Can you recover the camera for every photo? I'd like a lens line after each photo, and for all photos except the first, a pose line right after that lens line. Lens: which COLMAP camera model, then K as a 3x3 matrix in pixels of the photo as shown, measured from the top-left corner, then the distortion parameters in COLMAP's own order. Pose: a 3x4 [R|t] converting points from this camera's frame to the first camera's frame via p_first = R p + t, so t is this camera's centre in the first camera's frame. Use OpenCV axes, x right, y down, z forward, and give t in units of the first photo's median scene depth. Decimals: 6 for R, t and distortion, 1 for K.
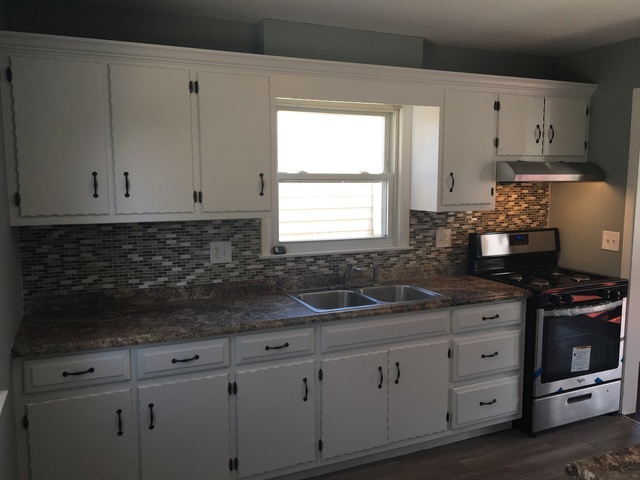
lens RADIAL K [[456.1, 0, 320.0], [0, 456.1, 240.0], [0, 0, 1]] dist [-0.001464, -0.001068]
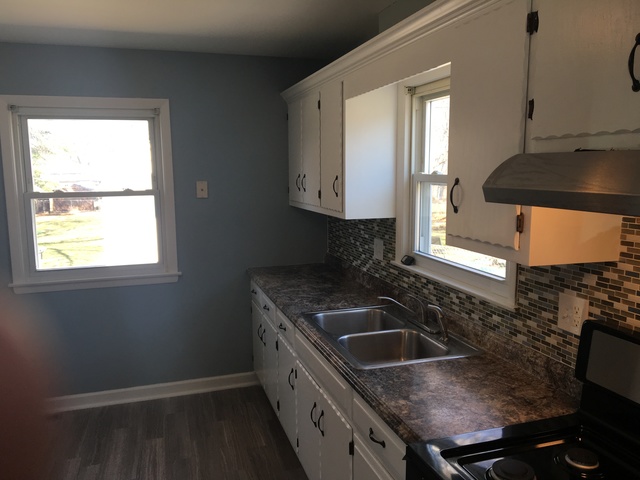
lens RADIAL K [[537.9, 0, 320.0], [0, 537.9, 240.0], [0, 0, 1]] dist [0.060246, -0.085573]
pose [[-0.089481, 0.142603, -0.985727, 0.890461], [-0.093429, 0.984131, 0.150854, -0.148514], [0.991597, 0.105594, -0.074737, 0.831183]]
